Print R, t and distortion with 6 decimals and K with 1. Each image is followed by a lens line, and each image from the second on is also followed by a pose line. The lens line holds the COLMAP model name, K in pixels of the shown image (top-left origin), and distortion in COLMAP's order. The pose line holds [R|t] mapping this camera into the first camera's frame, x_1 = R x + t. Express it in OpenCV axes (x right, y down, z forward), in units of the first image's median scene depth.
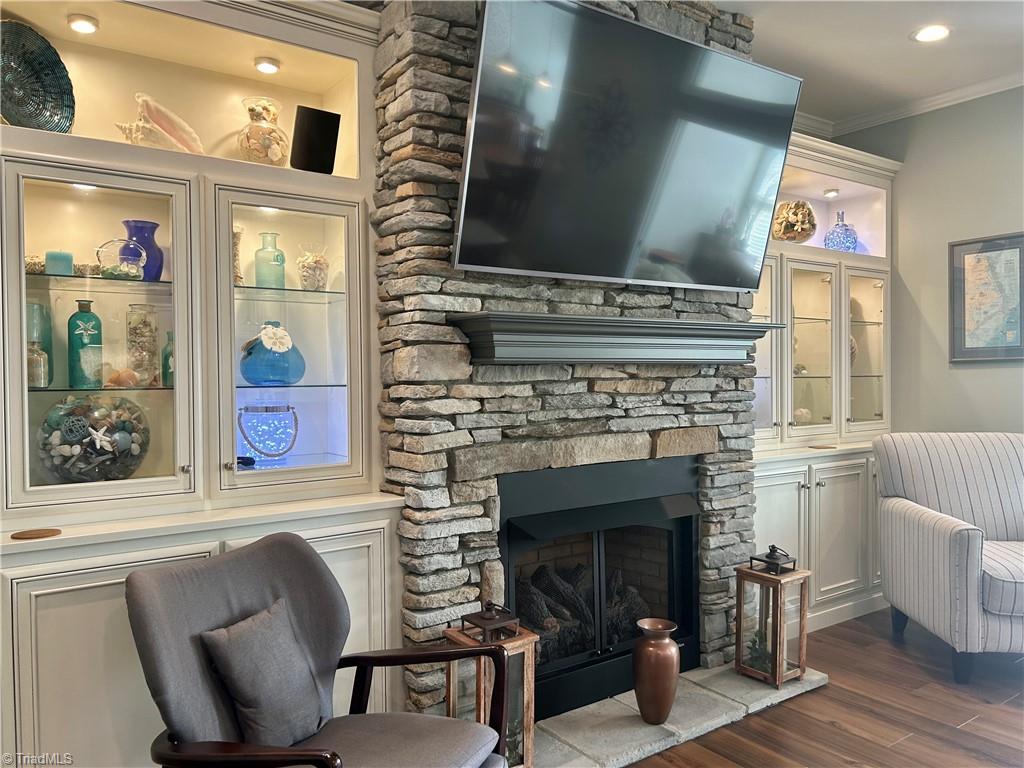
lens RADIAL K [[778.1, 0, 512.0], [0, 778.1, 384.0], [0, 0, 1]] dist [0.088301, -0.113171]
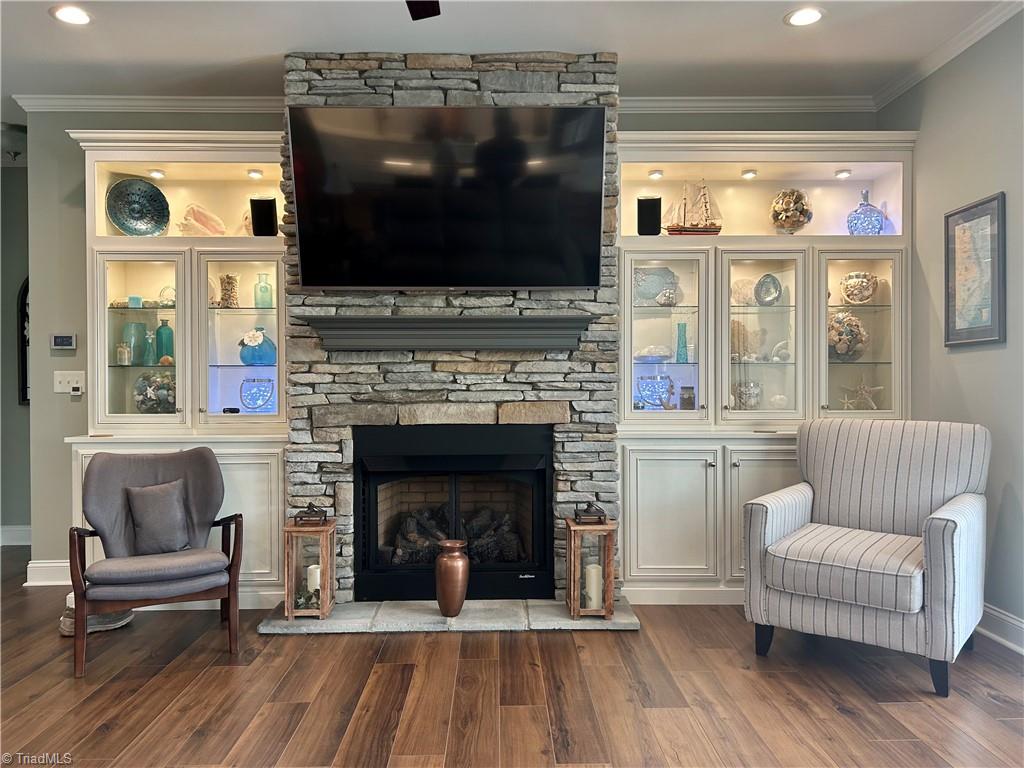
lens RADIAL K [[778.1, 0, 512.0], [0, 778.1, 384.0], [0, 0, 1]] dist [0.088301, -0.113171]
pose [[0.814880, 0.006296, -0.579596, 1.004858], [-0.011026, 0.999928, -0.004640, 0.037733], [0.579525, 0.010172, 0.814891, -0.030873]]
